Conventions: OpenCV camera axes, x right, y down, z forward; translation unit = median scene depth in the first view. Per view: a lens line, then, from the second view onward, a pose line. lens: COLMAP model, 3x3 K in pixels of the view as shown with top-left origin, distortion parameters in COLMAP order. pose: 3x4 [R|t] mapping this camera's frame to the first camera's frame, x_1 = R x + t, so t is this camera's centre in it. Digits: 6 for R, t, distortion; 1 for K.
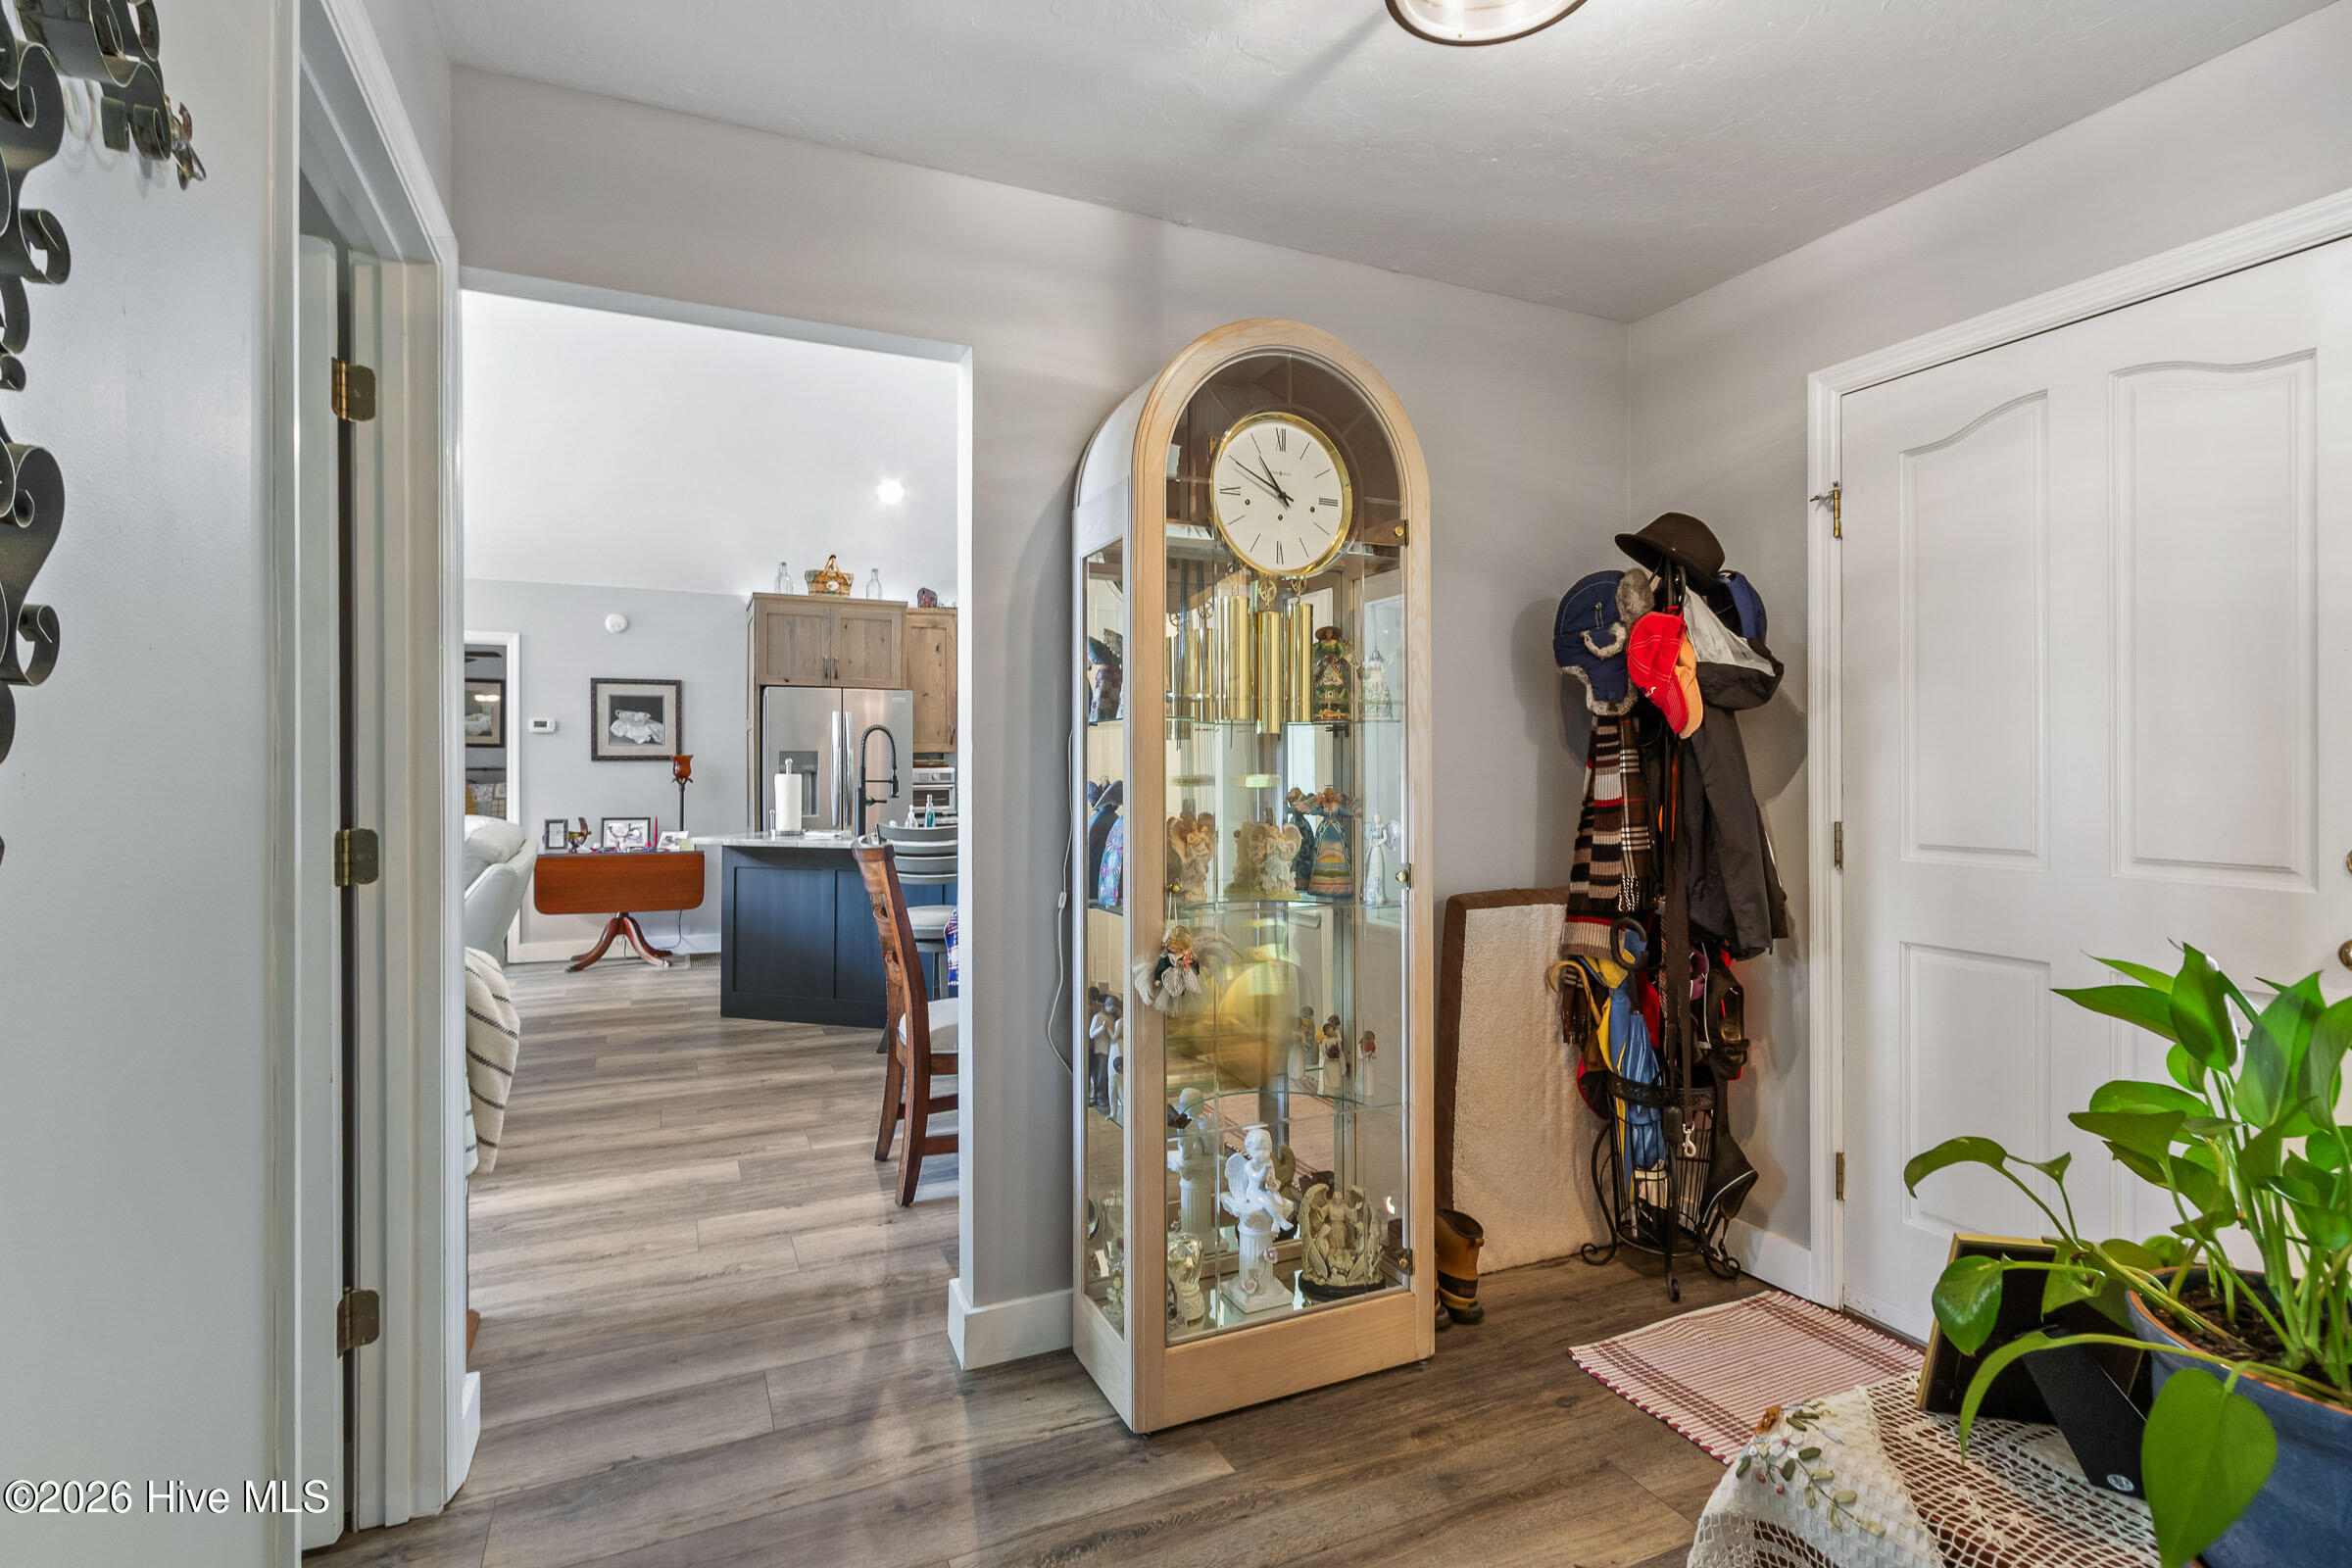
lens RADIAL K [[1127.8, 0, 1173.3], [0, 1127.8, 760.0], [0, 0, 1]] dist [0.000671, 0.000270]
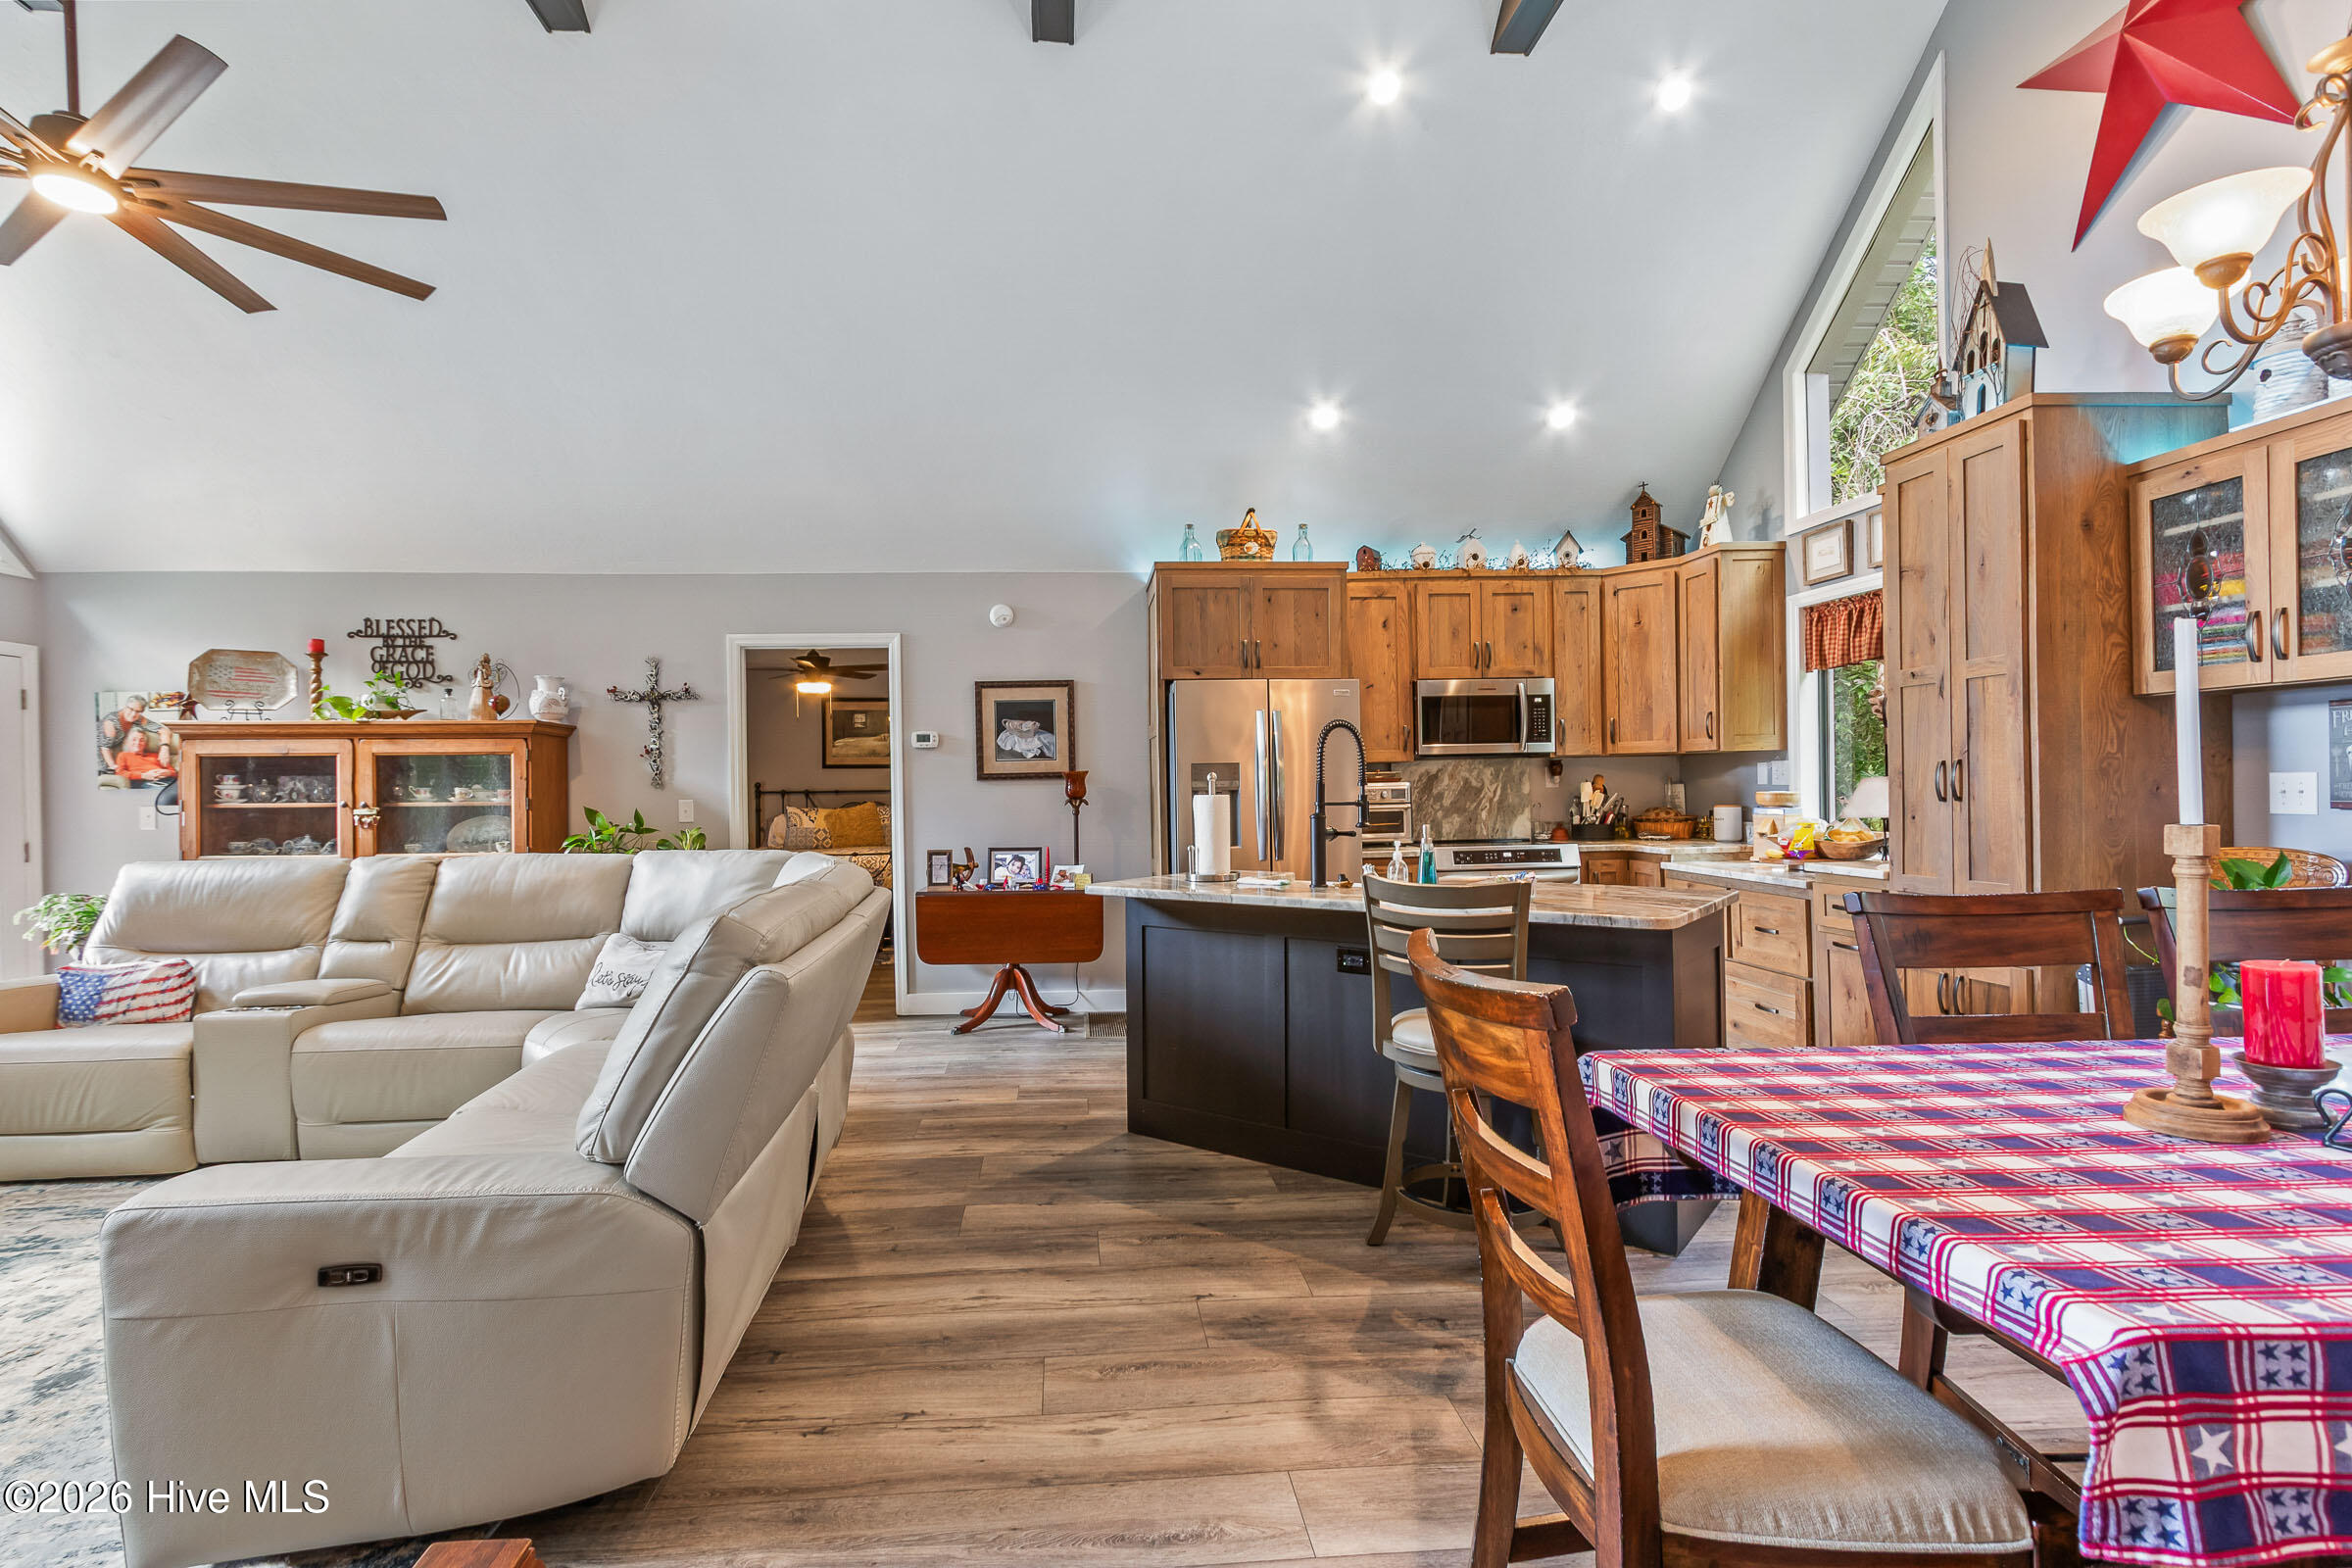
lens RADIAL K [[1126.6, 0, 1136.6], [0, 1126.6, 771.4], [0, 0, 1]] dist [0.002900, -0.001149]
pose [[0.934883, -0.017820, -0.354509, -0.108192], [0.016678, 0.999841, -0.006277, 0.001490], [0.354564, -0.000044, 0.935032, 0.260030]]
